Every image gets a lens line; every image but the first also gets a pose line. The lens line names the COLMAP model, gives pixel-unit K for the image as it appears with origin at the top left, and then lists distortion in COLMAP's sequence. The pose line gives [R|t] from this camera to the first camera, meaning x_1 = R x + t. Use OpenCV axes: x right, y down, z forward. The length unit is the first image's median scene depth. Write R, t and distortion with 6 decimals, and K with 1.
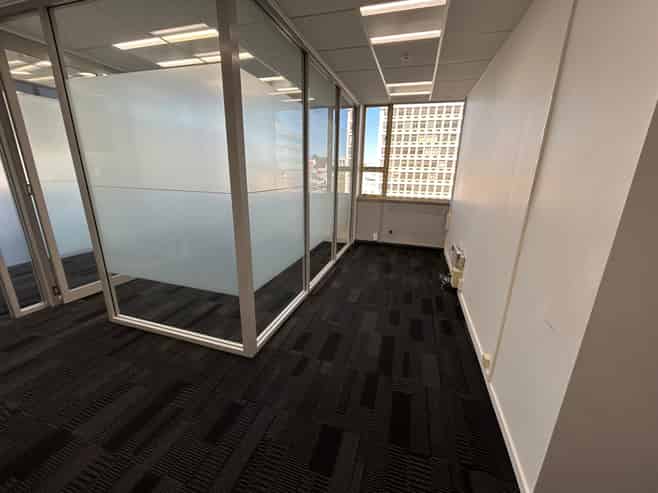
lens RADIAL K [[265.0, 0, 329.0], [0, 265.0, 246.5], [0, 0, 1]] dist [-0.016349, -0.000153]
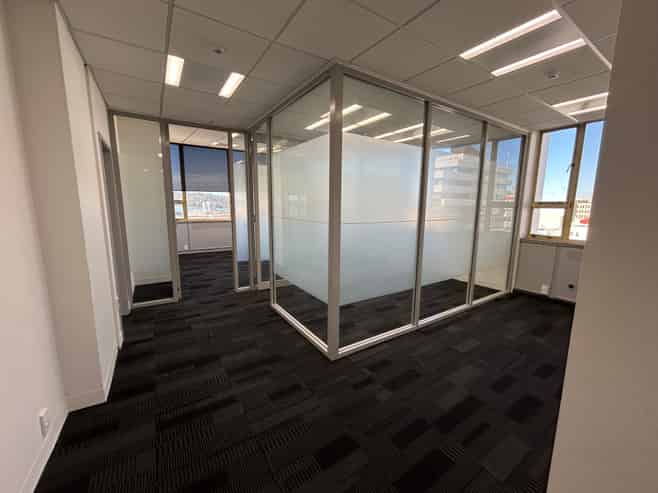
lens RADIAL K [[265.0, 0, 329.0], [0, 265.0, 246.5], [0, 0, 1]] dist [-0.016349, -0.000153]
pose [[0.771044, 0.087663, -0.630719, 0.297181], [-0.167805, 0.983441, -0.068452, -0.001445], [0.614274, 0.158617, 0.772986, -0.010516]]
